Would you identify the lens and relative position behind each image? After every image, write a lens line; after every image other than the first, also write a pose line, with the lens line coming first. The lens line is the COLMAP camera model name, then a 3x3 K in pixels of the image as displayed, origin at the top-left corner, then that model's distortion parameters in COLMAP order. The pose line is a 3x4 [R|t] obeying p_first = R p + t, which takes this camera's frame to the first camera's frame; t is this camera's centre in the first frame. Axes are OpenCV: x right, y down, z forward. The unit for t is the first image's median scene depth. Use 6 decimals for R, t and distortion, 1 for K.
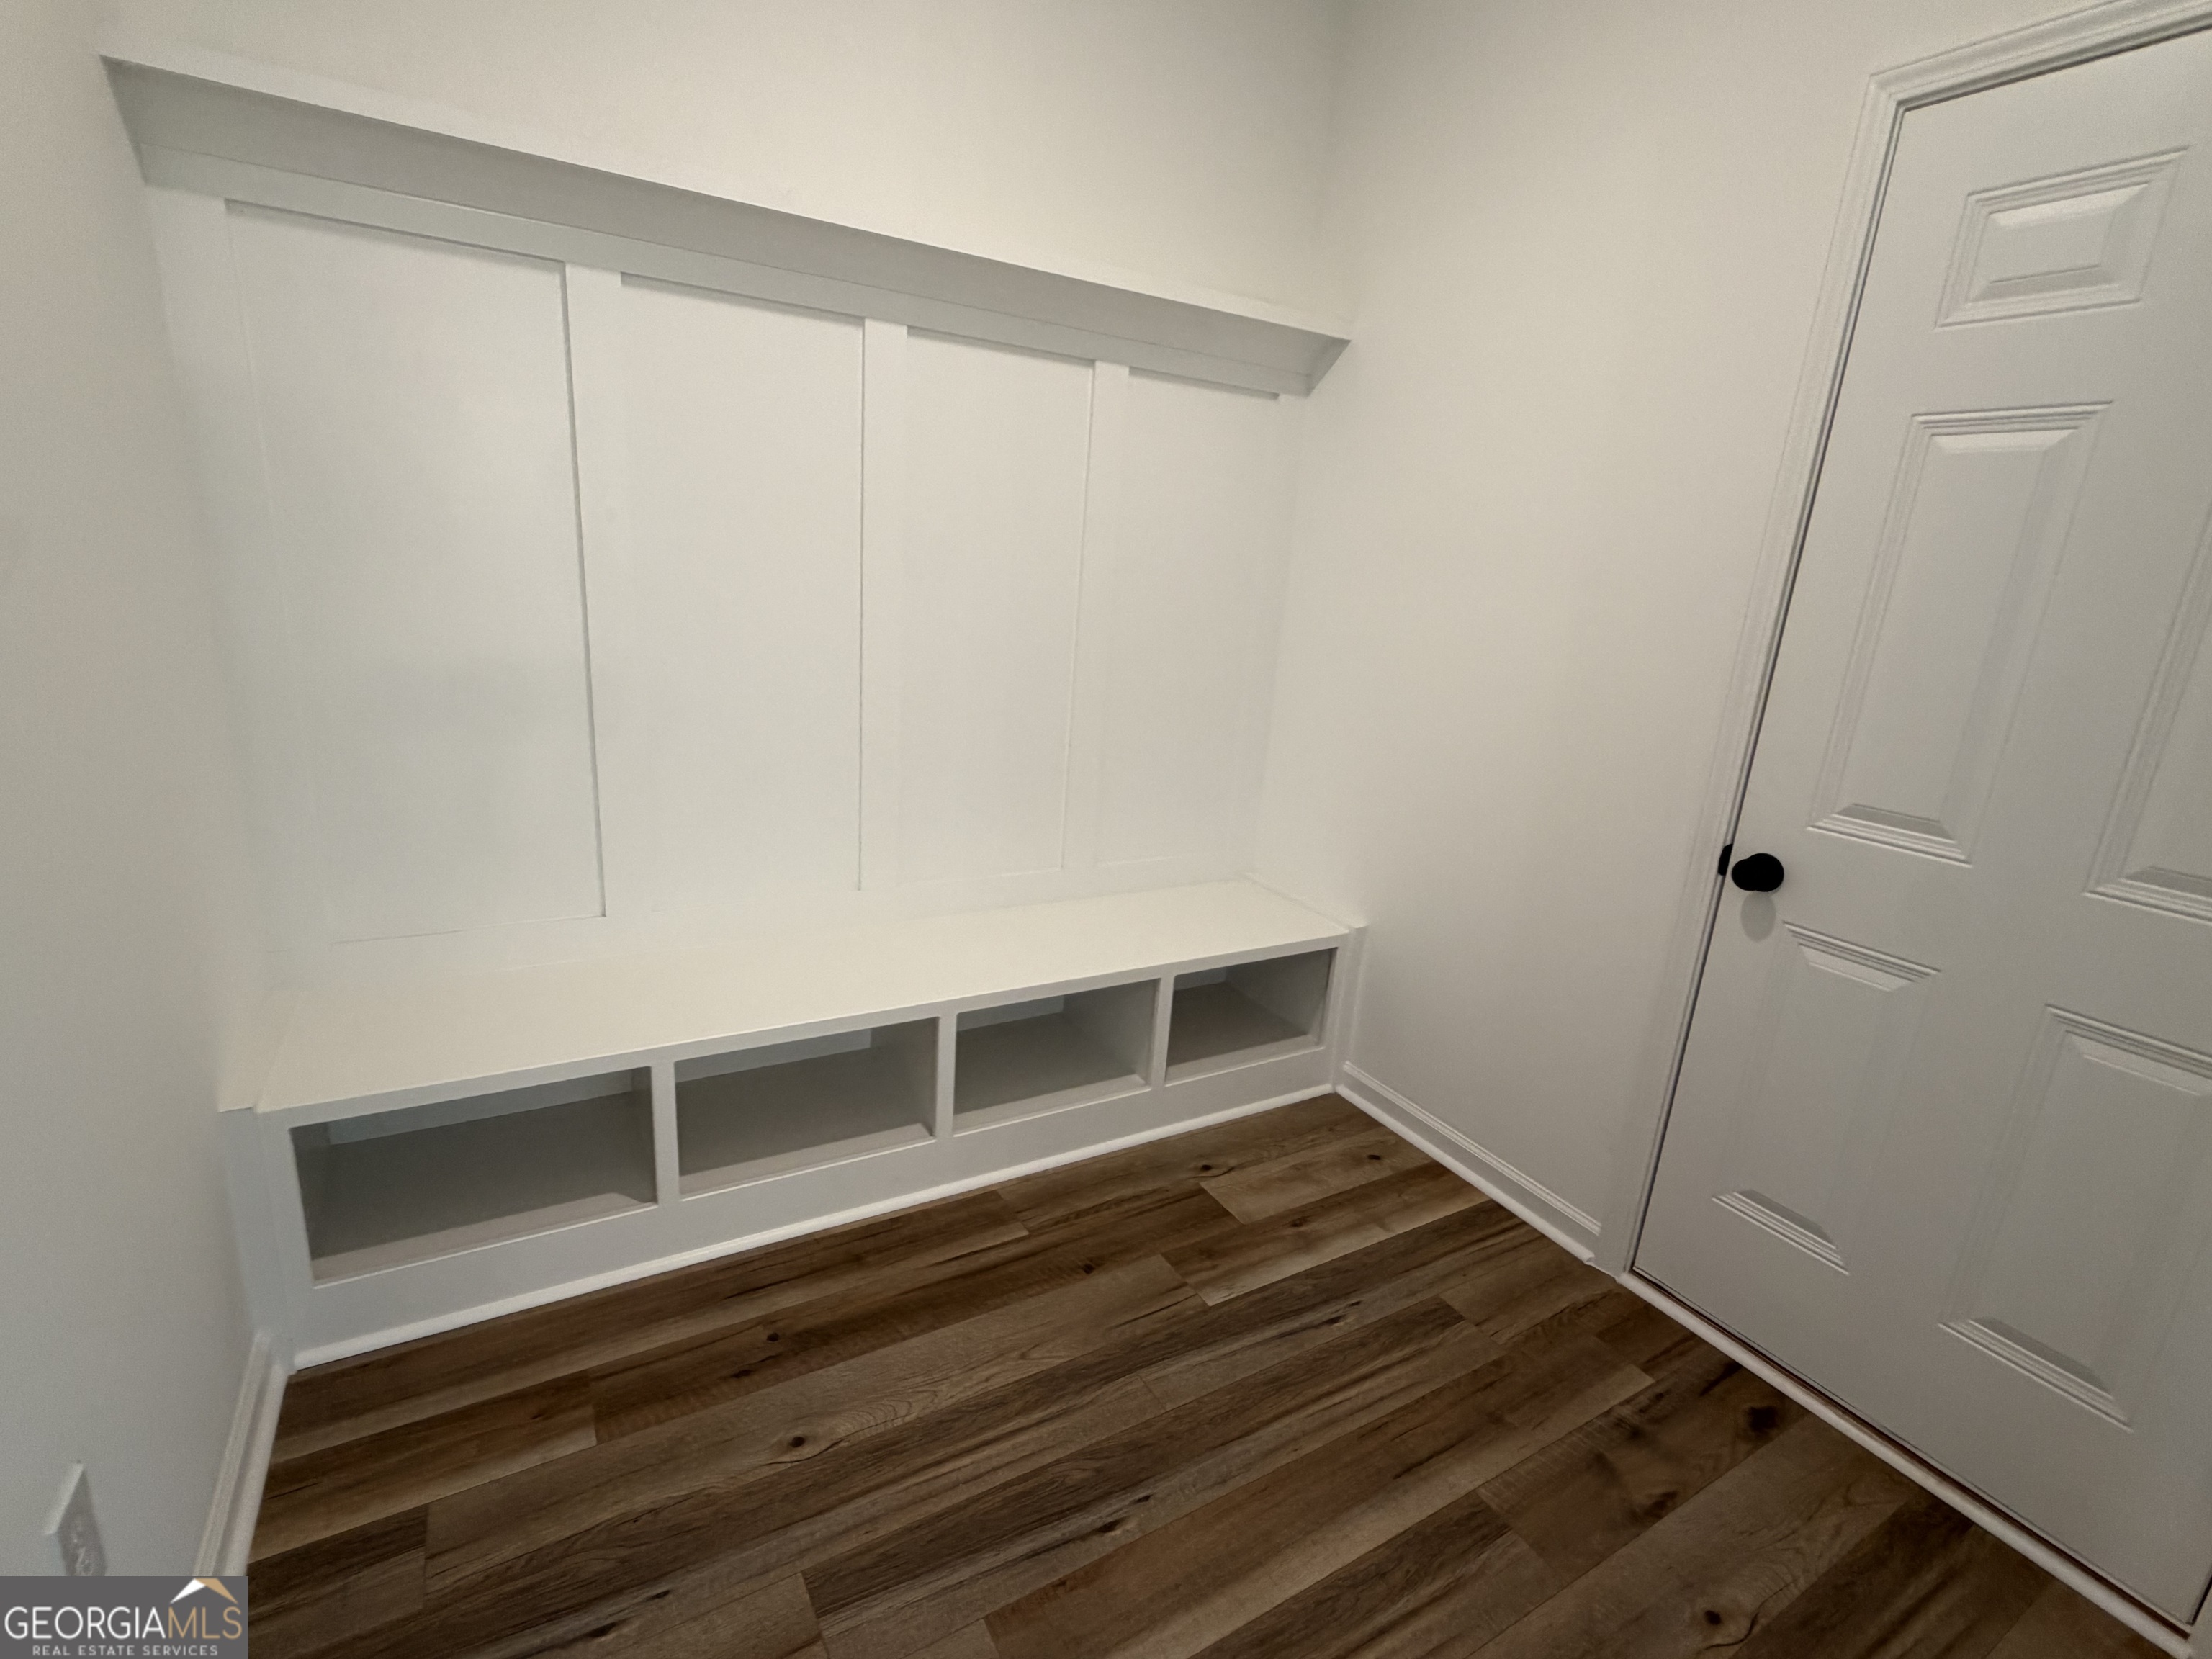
lens RADIAL K [[1020.7, 0, 1101.3], [0, 1020.7, 829.8], [0, 0, 1]] dist [-0.001334, 0.000197]
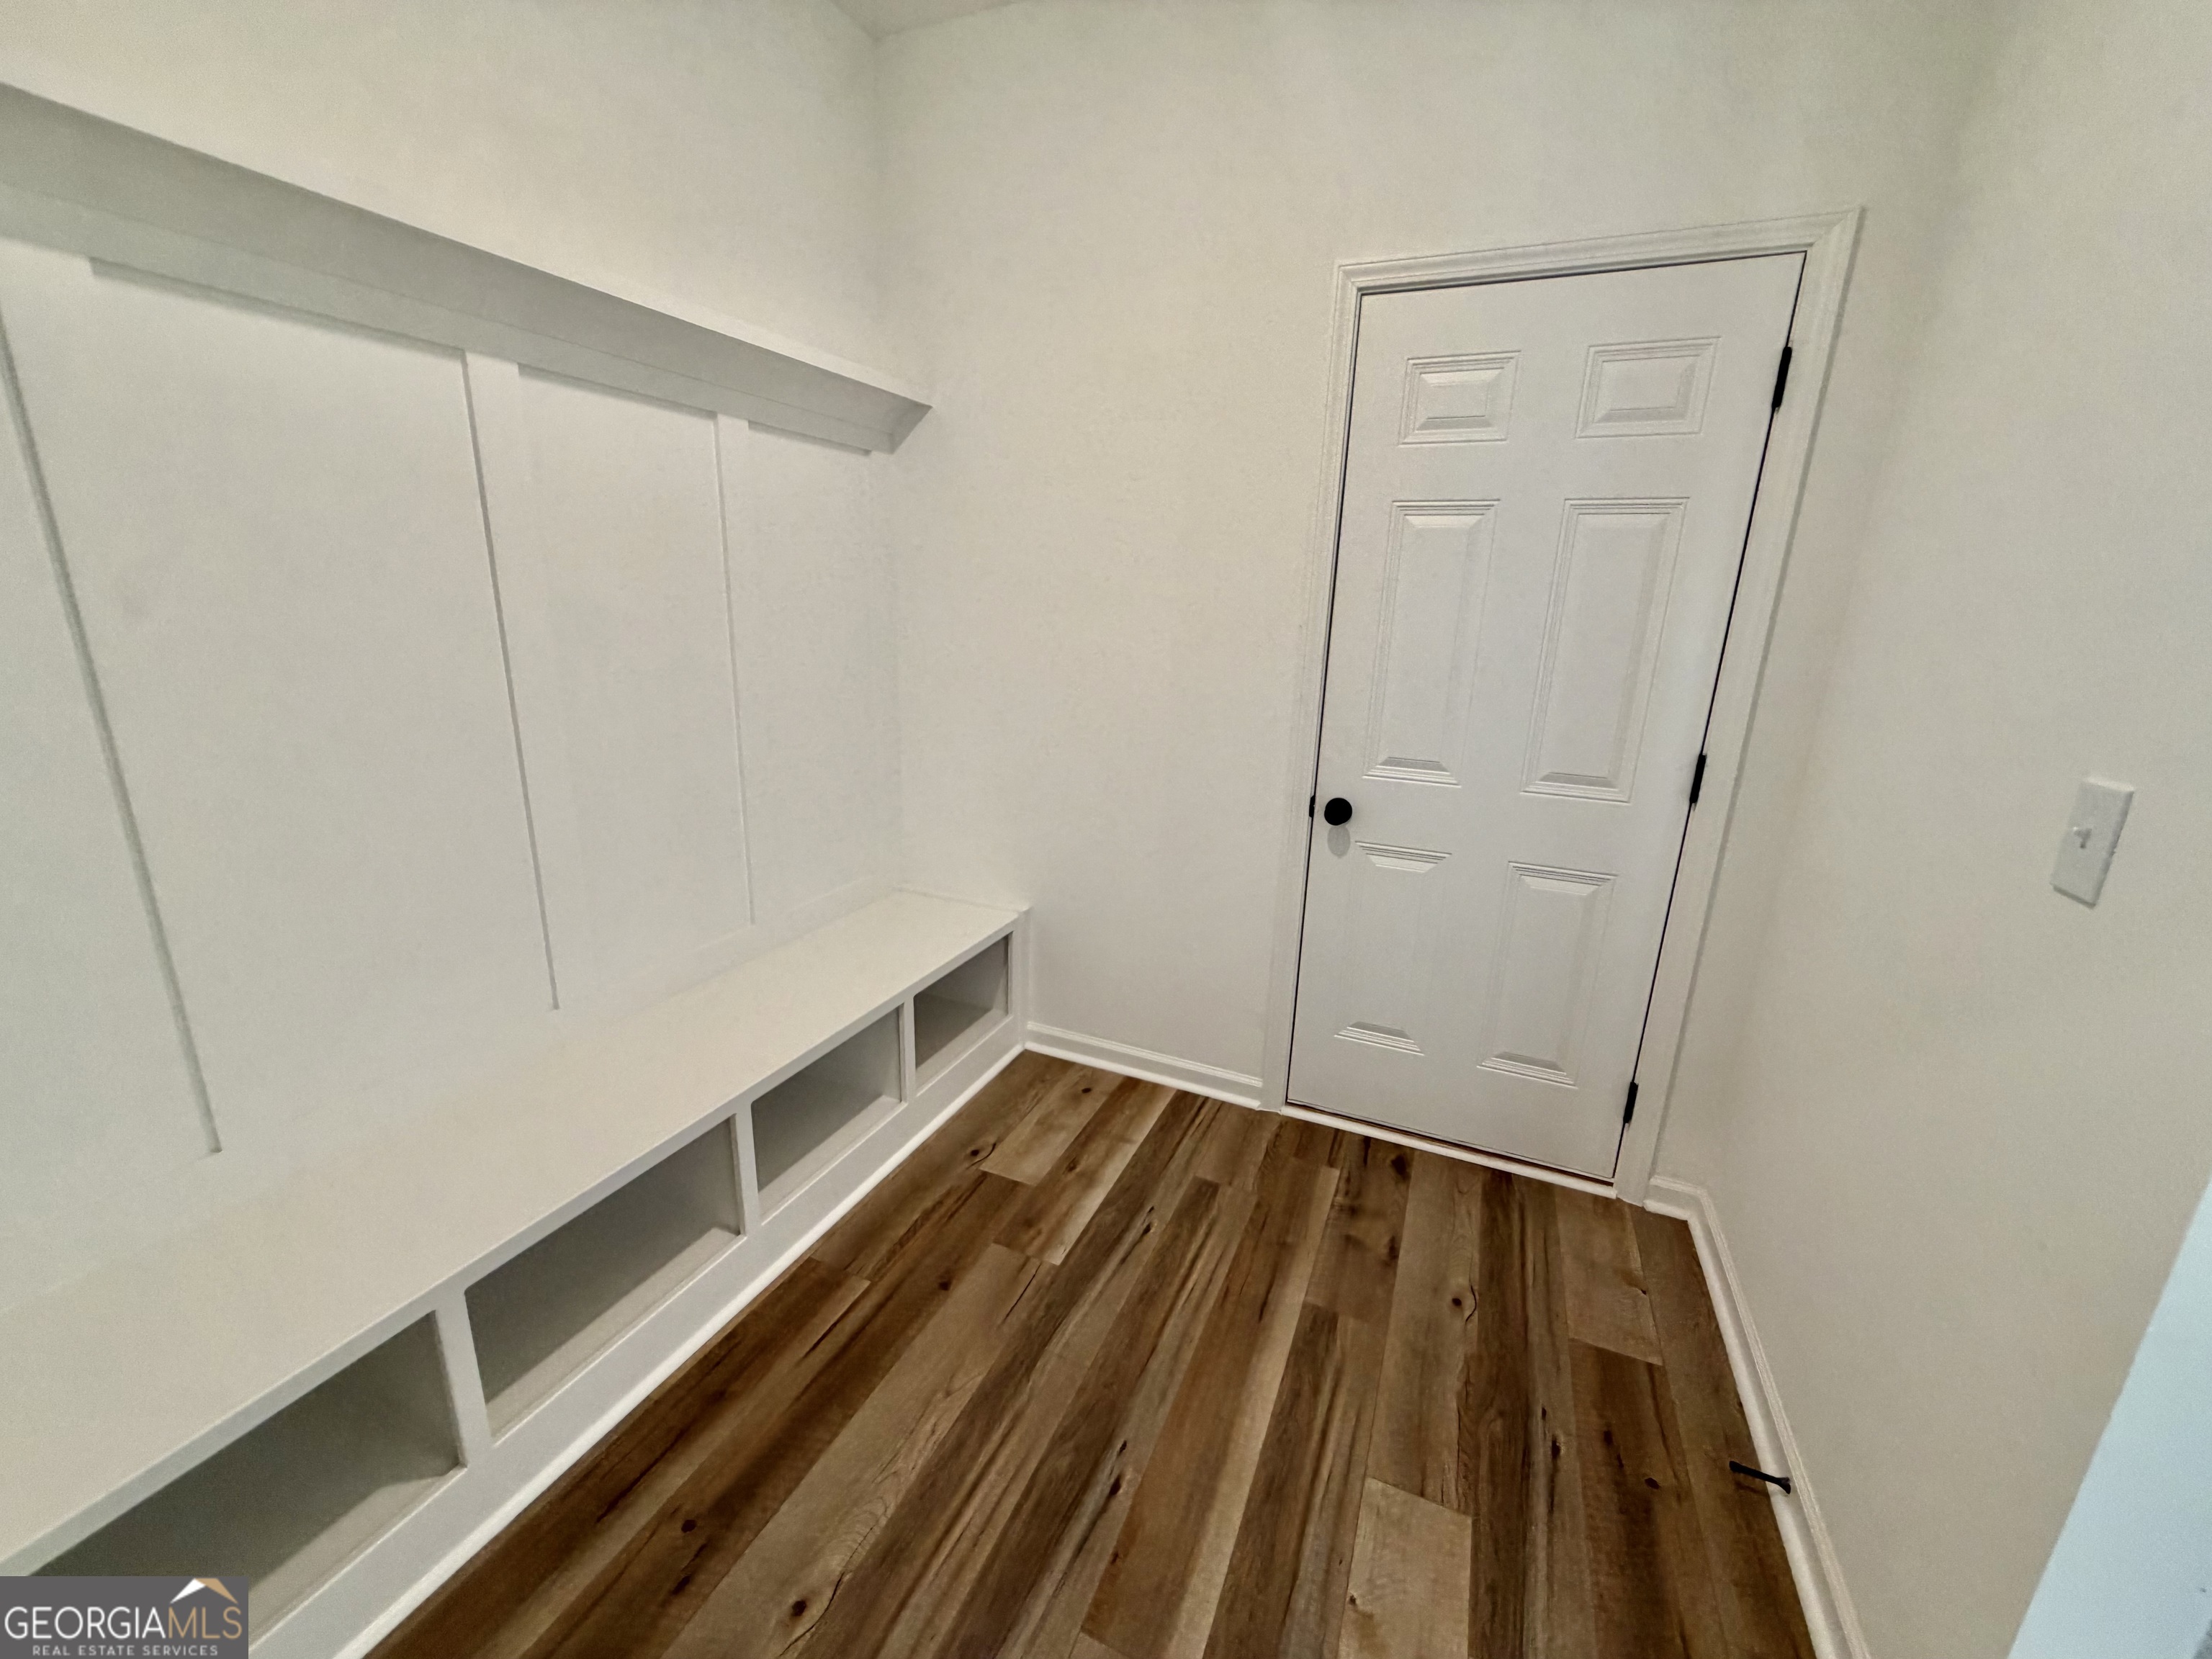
lens RADIAL K [[883.5, 0, 1102.2], [0, 883.5, 831.1], [0, 0, 1]] dist [0.001362, -0.000686]
pose [[0.811559, -0.194820, 0.550834, -0.352647], [0.177692, 0.980412, 0.084955, -0.104370], [-0.556595, 0.028932, 0.830280, 0.147084]]
